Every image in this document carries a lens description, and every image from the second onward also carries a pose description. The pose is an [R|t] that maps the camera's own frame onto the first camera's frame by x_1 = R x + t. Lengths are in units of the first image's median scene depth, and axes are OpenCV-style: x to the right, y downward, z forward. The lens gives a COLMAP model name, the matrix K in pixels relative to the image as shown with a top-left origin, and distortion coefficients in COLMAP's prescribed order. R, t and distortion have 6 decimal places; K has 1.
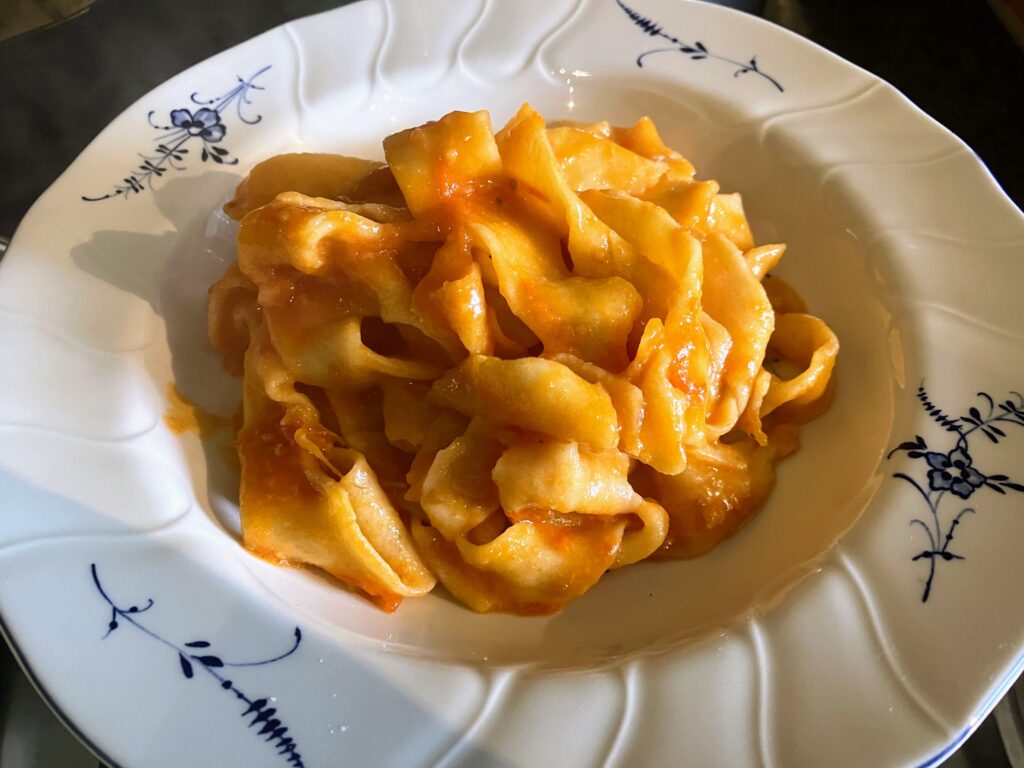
lens RADIAL K [[837.6, 0, 518.5], [0, 837.6, 391.3], [0, 0, 1]] dist [-0.042145, 0.016573]
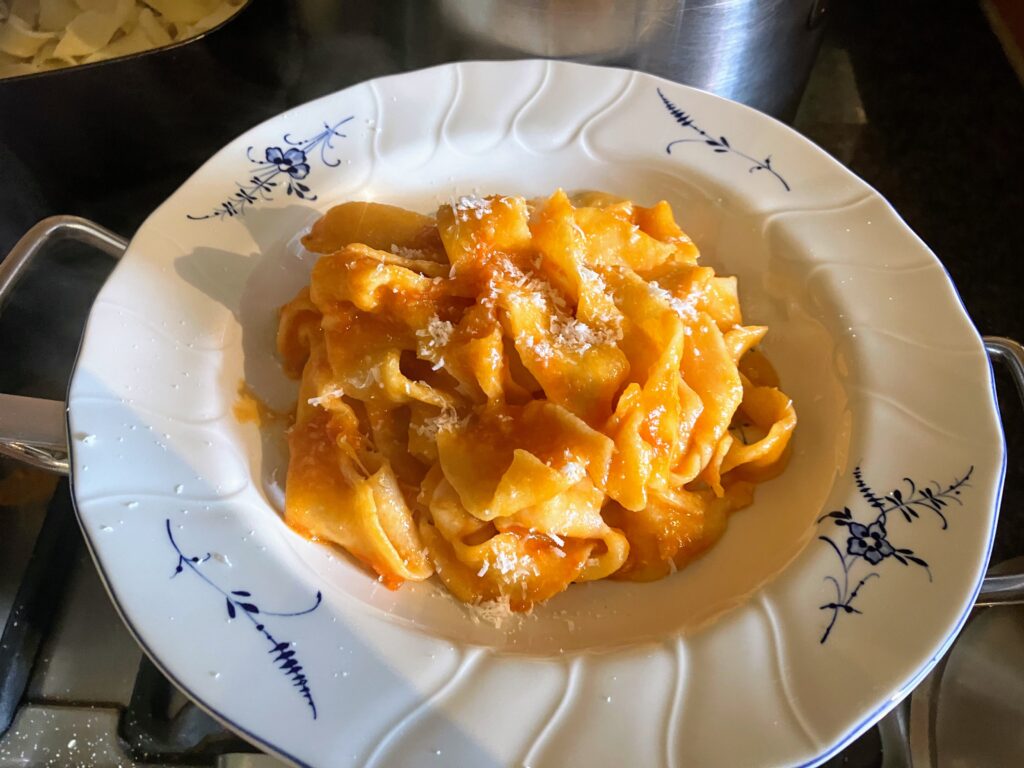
lens RADIAL K [[837.6, 0, 507.3], [0, 837.6, 382.3], [0, 0, 1]] dist [-0.042145, 0.016573]
pose [[0.990261, 0.130247, -0.049185, 0.032592], [-0.131060, 0.991280, -0.013669, -0.043603], [0.046976, 0.019982, 0.998696, -0.218854]]
